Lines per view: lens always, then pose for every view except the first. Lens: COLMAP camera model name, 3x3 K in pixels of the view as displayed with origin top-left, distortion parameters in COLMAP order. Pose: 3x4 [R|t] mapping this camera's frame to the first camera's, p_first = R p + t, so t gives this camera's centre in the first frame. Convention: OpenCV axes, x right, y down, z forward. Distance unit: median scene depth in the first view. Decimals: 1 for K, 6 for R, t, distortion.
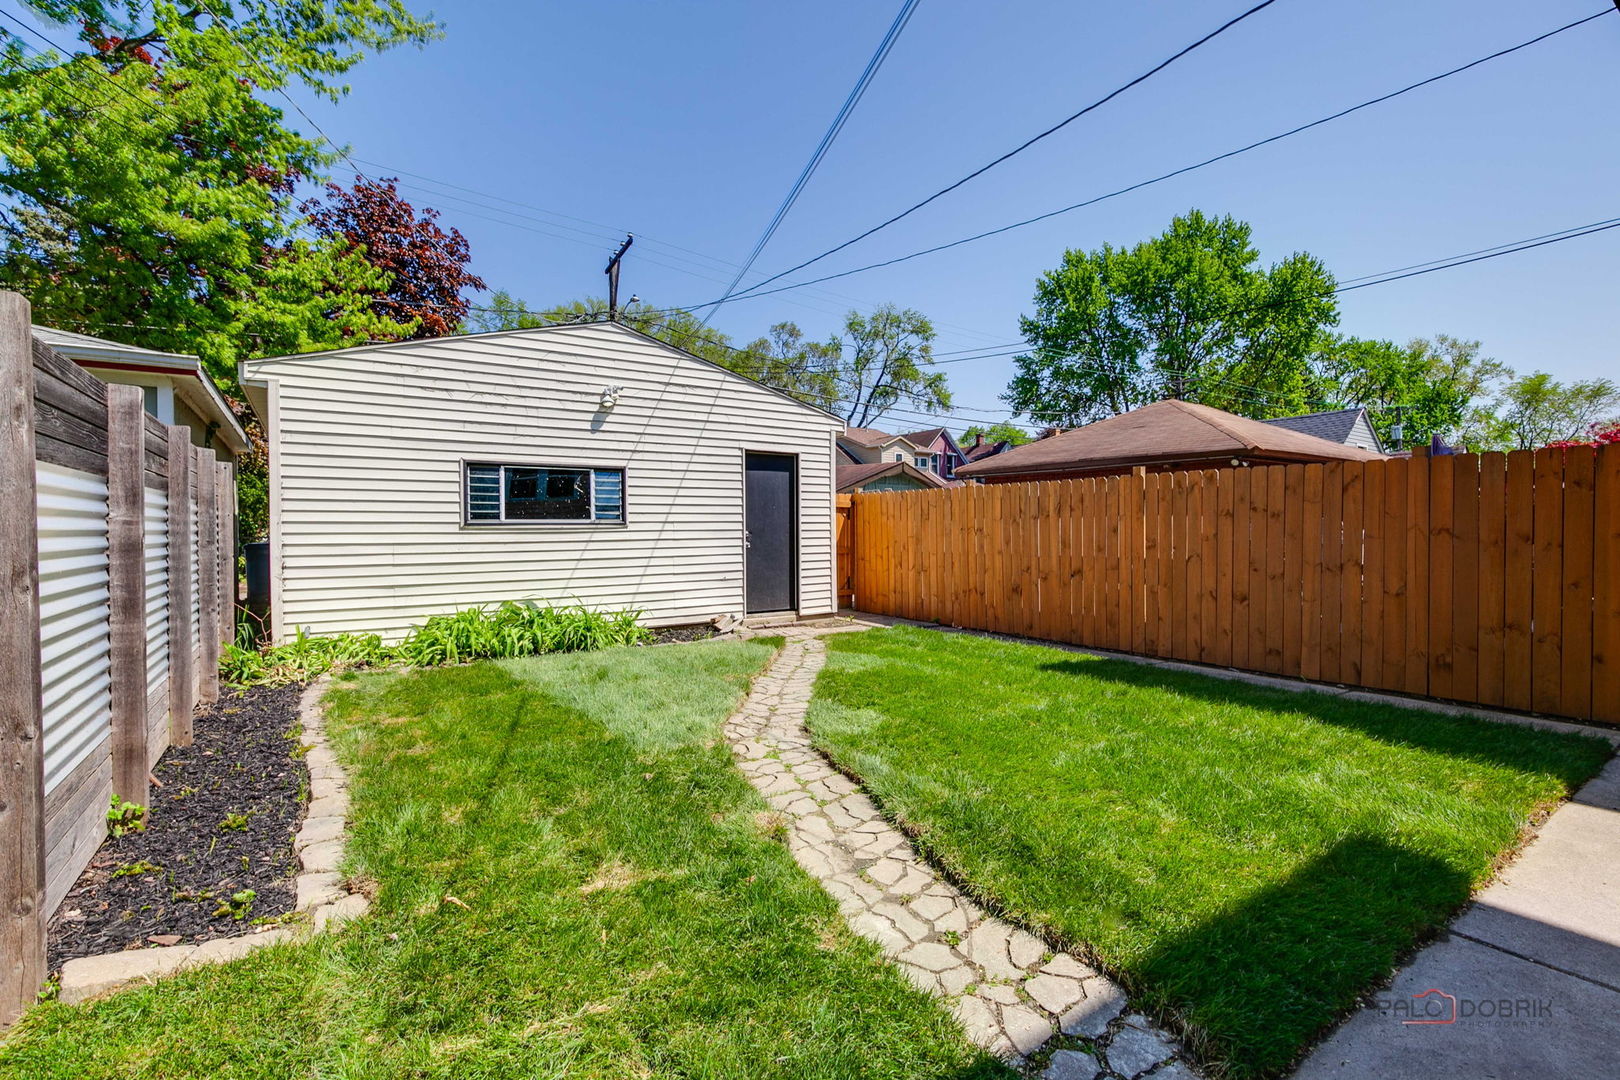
lens RADIAL K [[739.9, 0, 813.4], [0, 739.9, 536.2], [0, 0, 1]] dist [-0.003573, 0.003396]
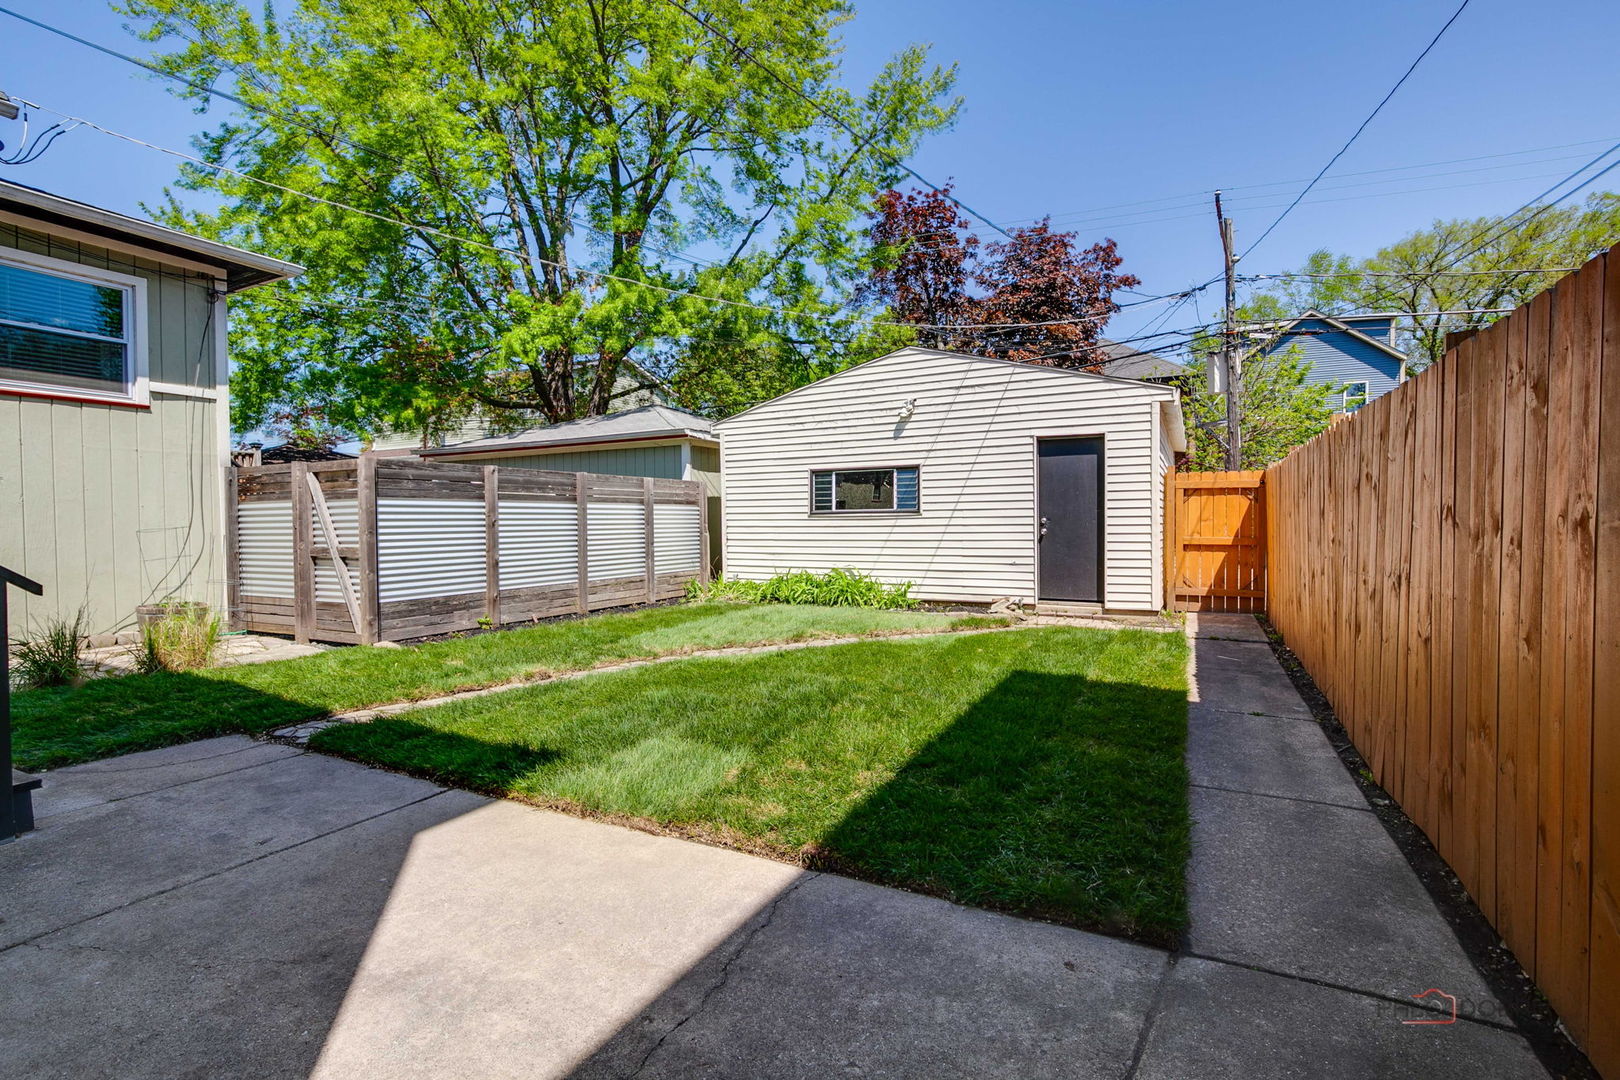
lens RADIAL K [[739.9, 0, 805.1], [0, 739.9, 540.1], [0, 0, 1]] dist [-0.003573, 0.003396]
pose [[0.454891, 0.024414, -0.890212, 0.716110], [-0.004453, 0.999674, 0.025140, -0.000293], [0.890536, -0.007472, 0.454852, 0.277593]]
